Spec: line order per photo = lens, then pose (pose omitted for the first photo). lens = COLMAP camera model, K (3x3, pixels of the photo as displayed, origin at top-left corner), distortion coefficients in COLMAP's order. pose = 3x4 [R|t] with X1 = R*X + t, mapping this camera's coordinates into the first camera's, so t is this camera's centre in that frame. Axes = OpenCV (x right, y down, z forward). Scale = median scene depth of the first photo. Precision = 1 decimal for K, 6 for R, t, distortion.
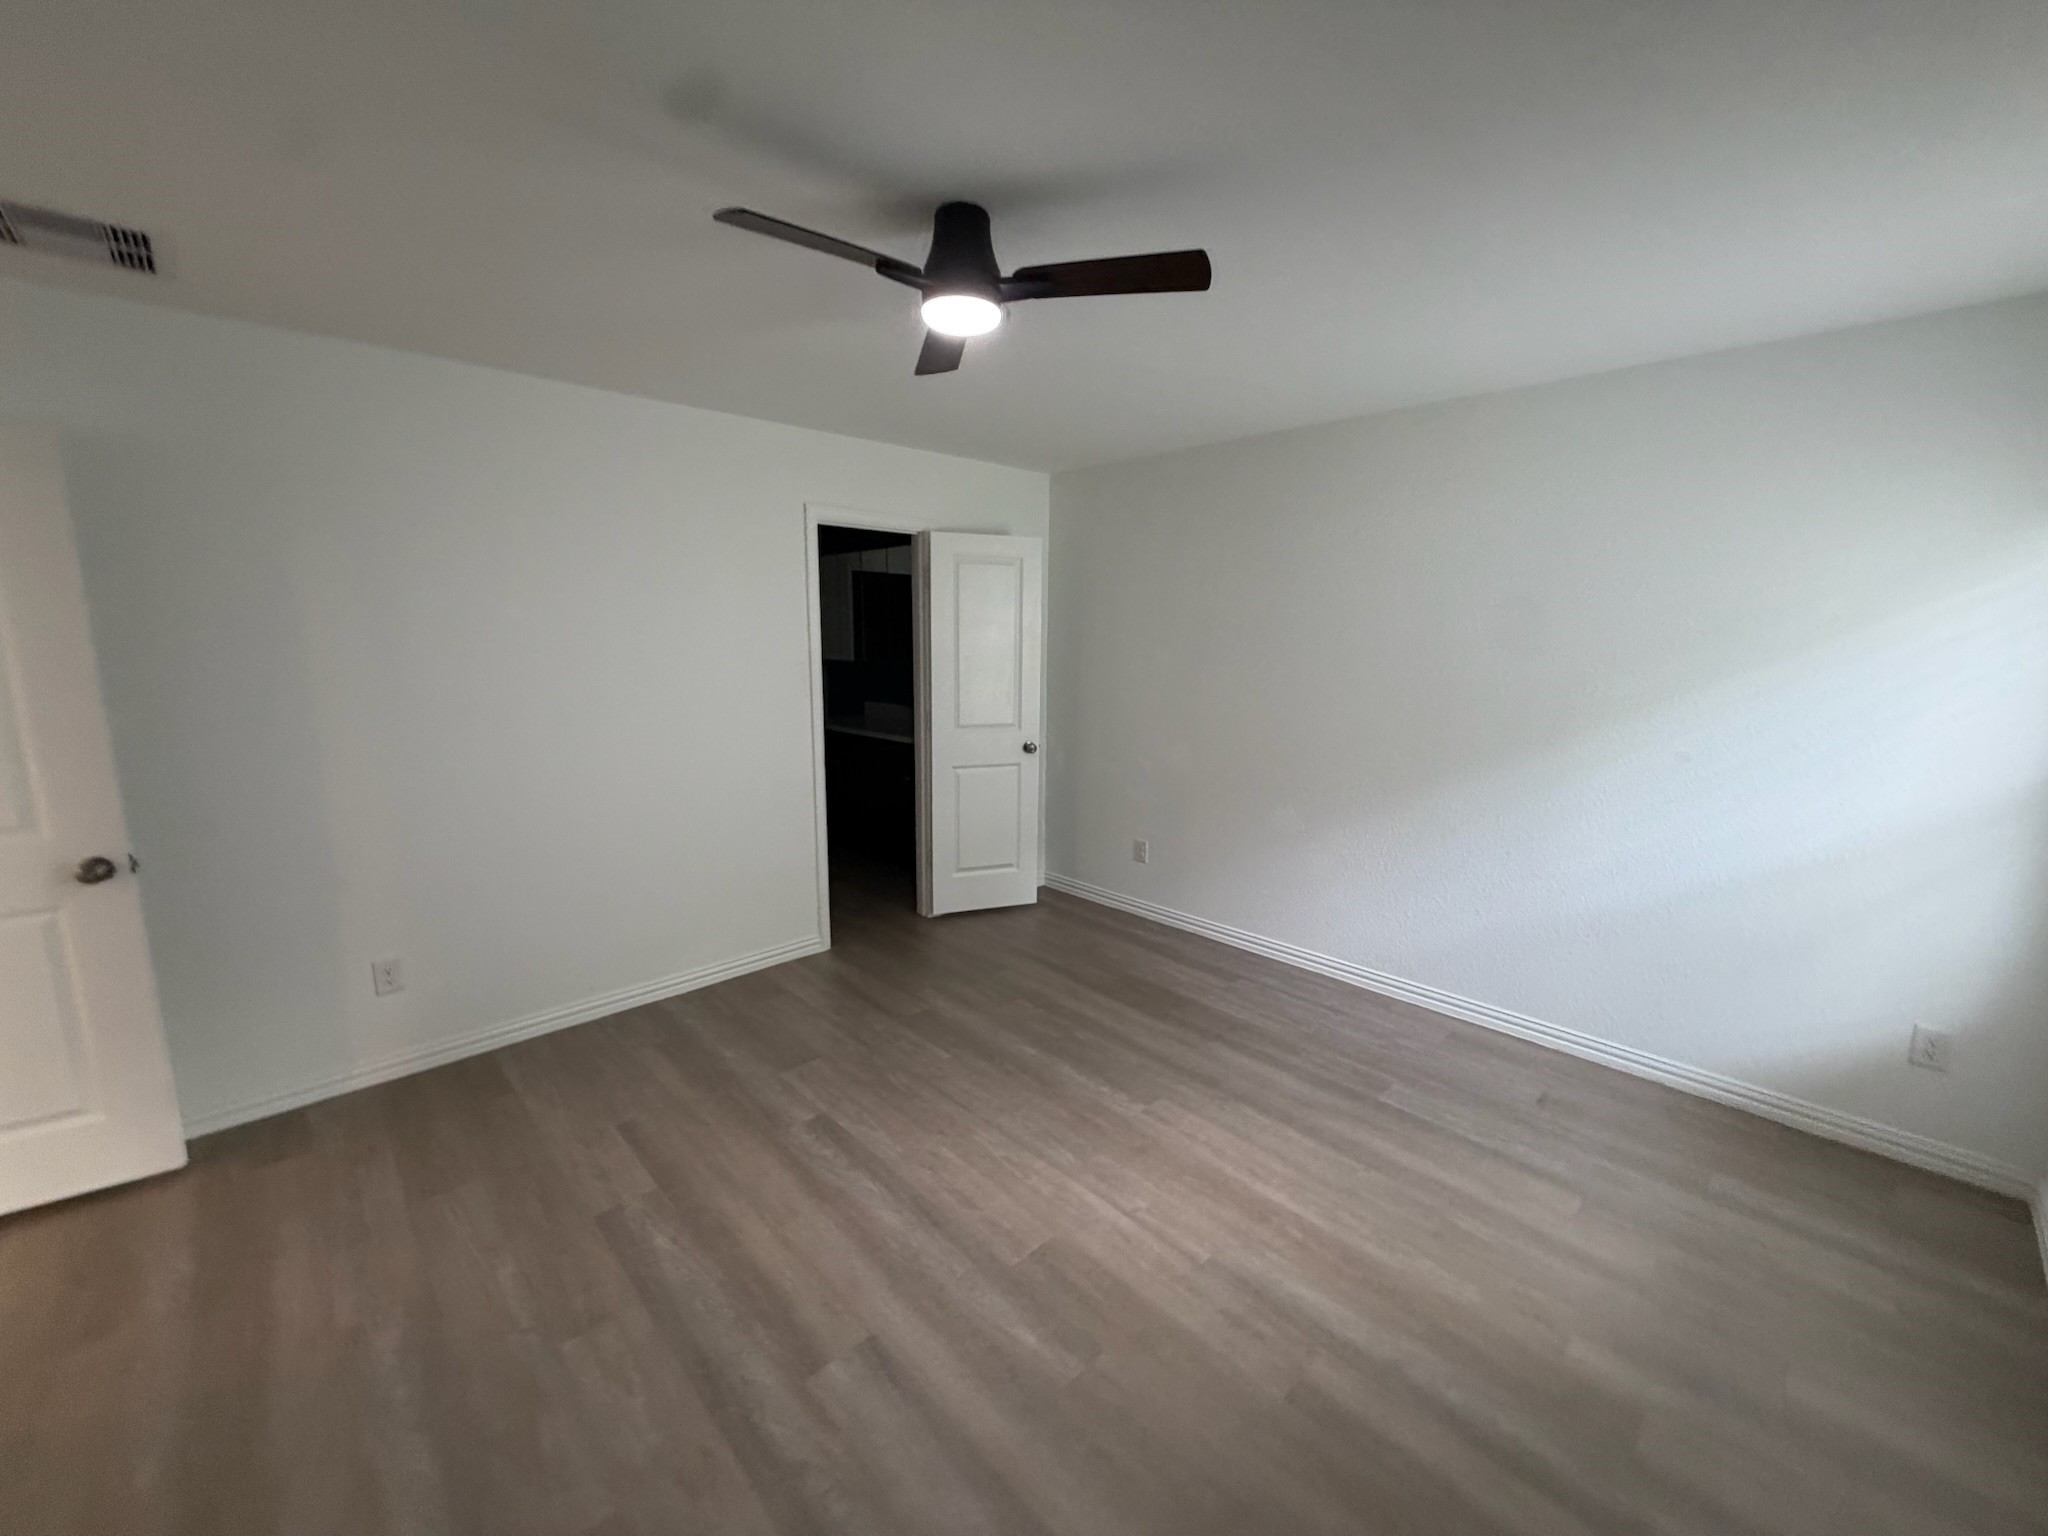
lens RADIAL K [[818.2, 0, 1011.6], [0, 818.2, 757.9], [0, 0, 1]] dist [-0.000634, 0.000417]
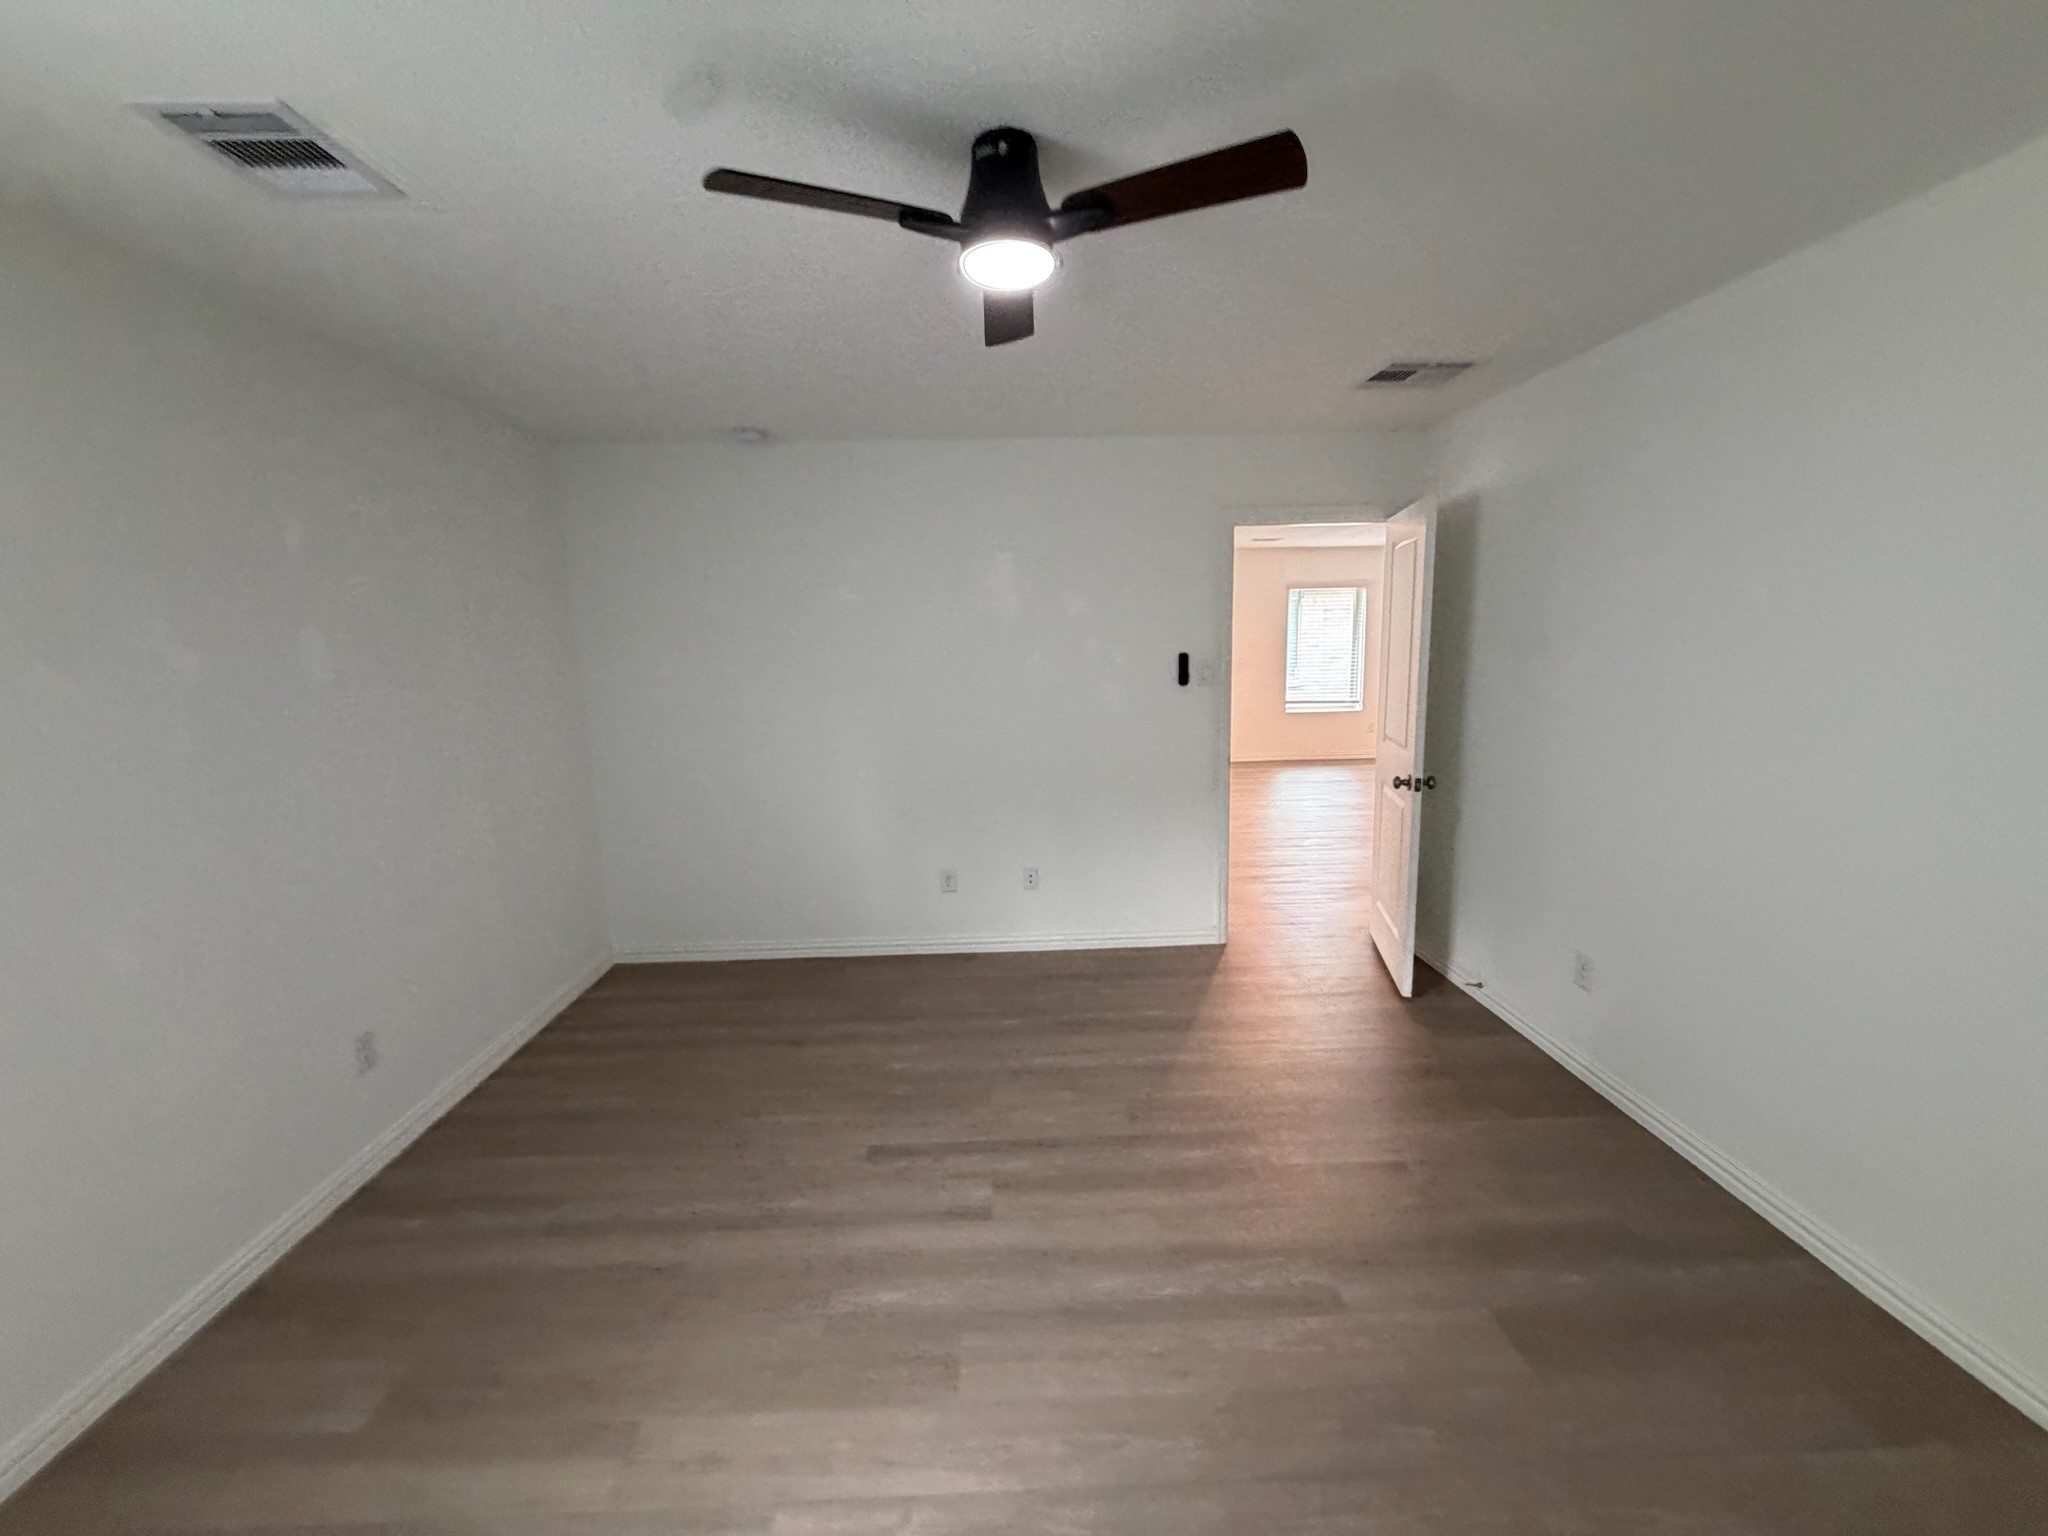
lens RADIAL K [[818.2, 0, 1014.4], [0, 818.2, 754.9], [0, 0, 1]] dist [-0.000634, 0.000417]
pose [[-0.661493, 0.119227, -0.740413, 0.496016], [-0.097614, 0.965195, 0.242632, -0.197055], [0.743571, 0.232774, -0.626832, 1.310327]]
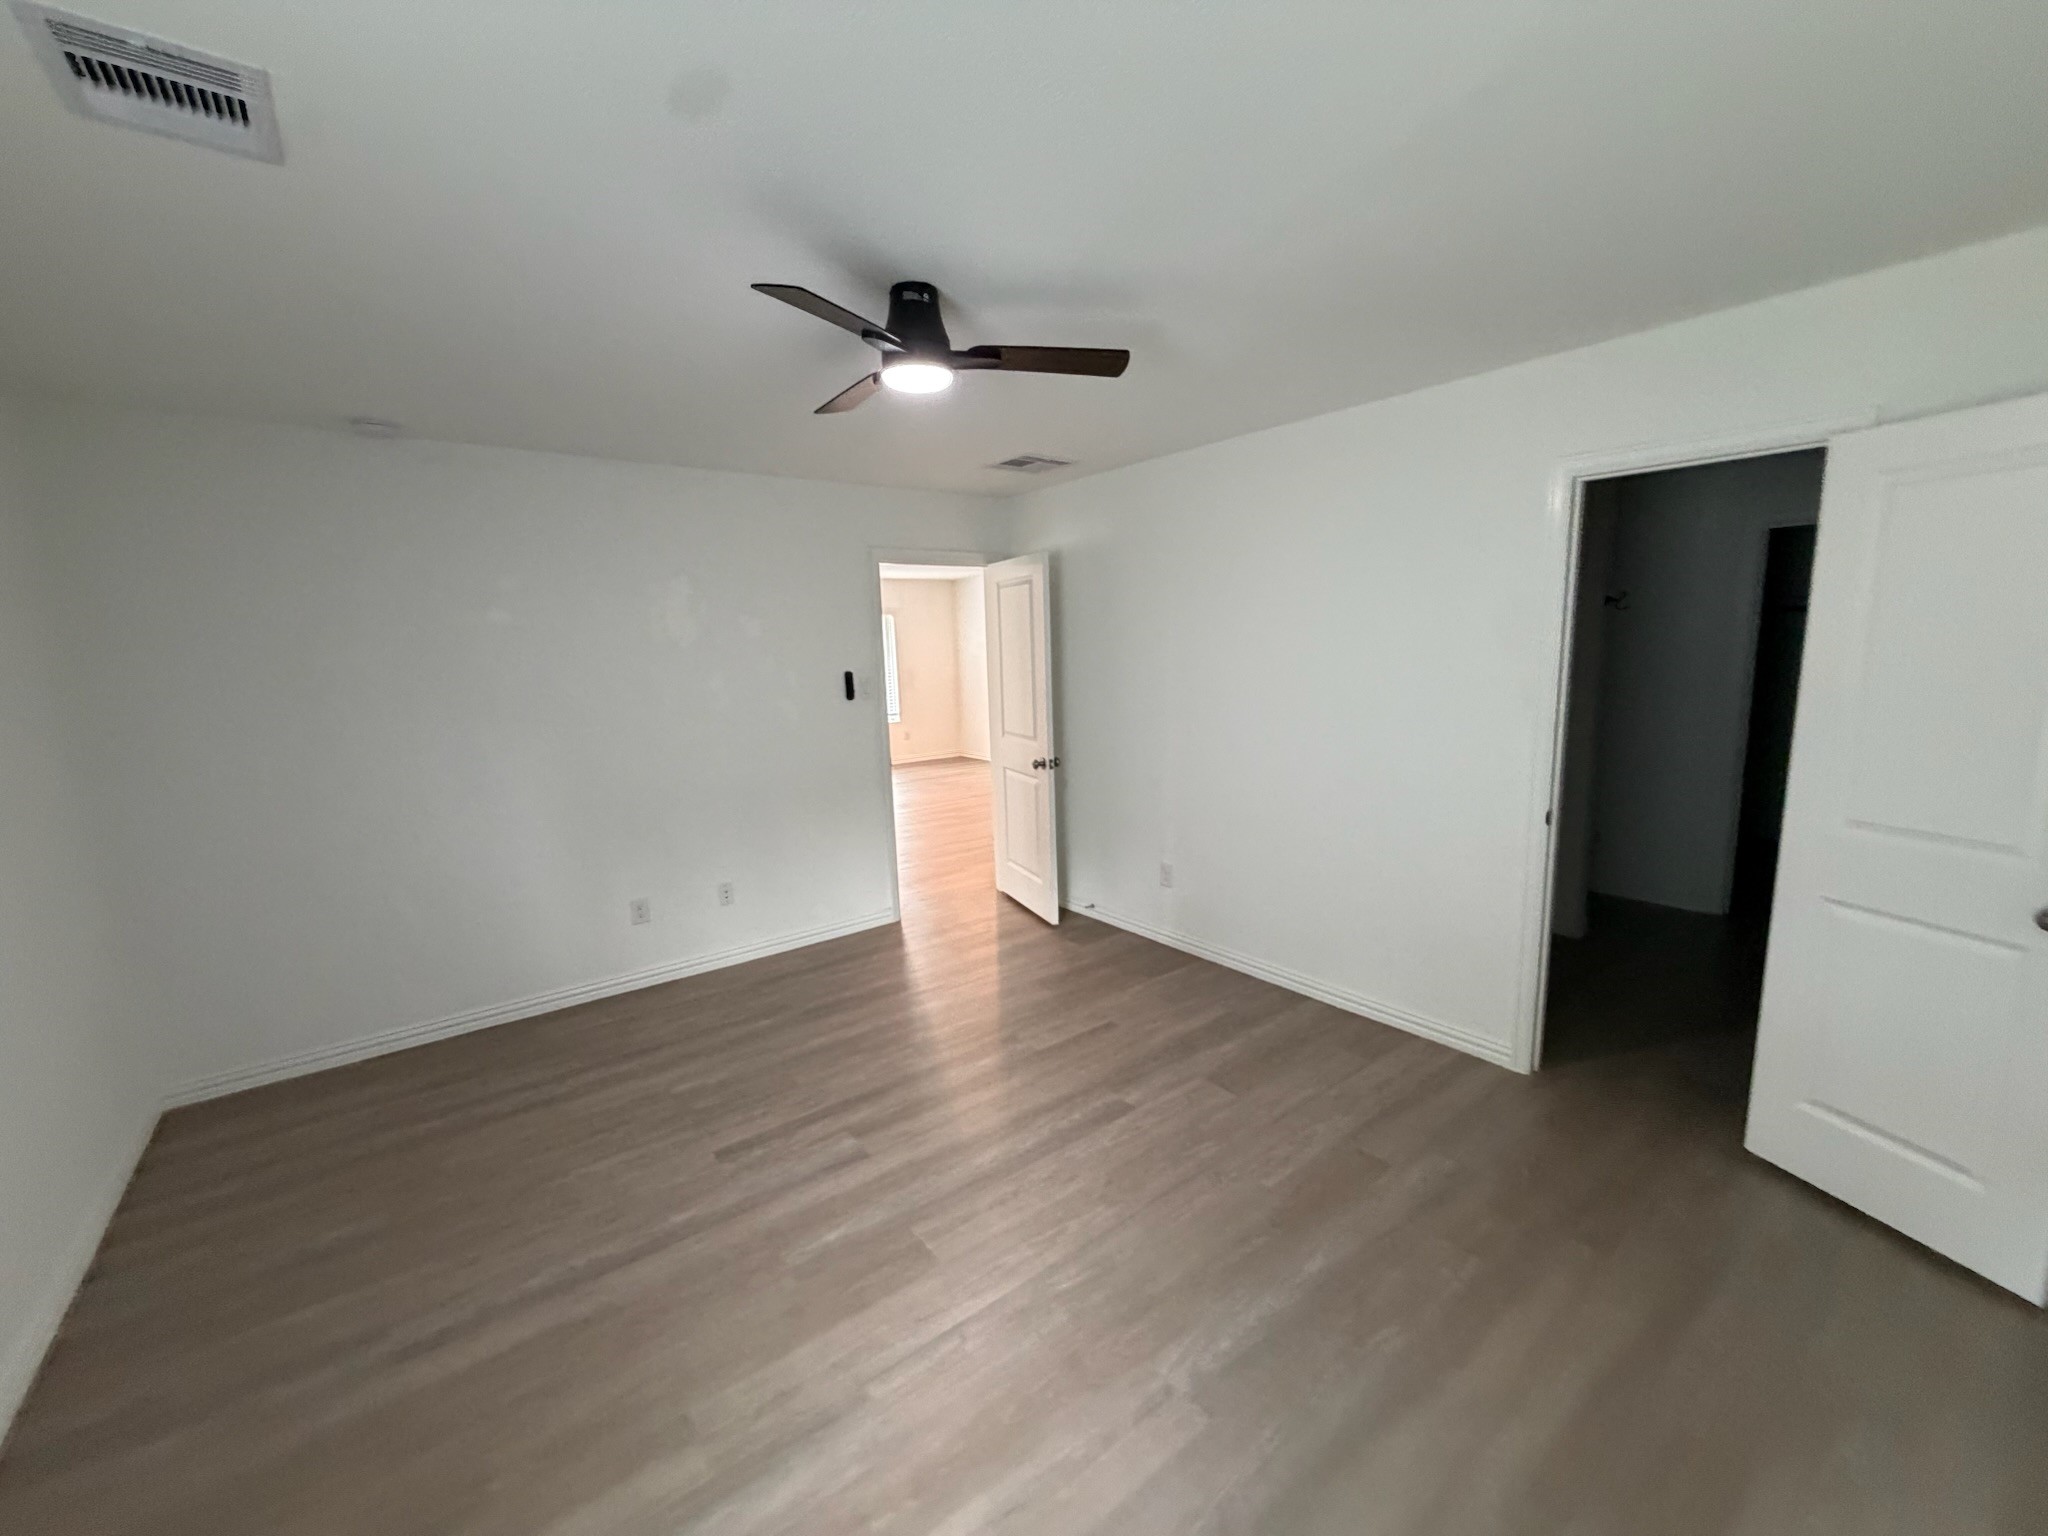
lens RADIAL K [[818.2, 0, 1015.7], [0, 818.2, 754.4], [0, 0, 1]] dist [-0.000634, 0.000417]
pose [[-0.096231, 0.133786, -0.986327, 0.883213], [-0.128209, 0.981005, 0.145573, -0.162717], [0.987067, 0.140464, -0.077251, 1.017785]]
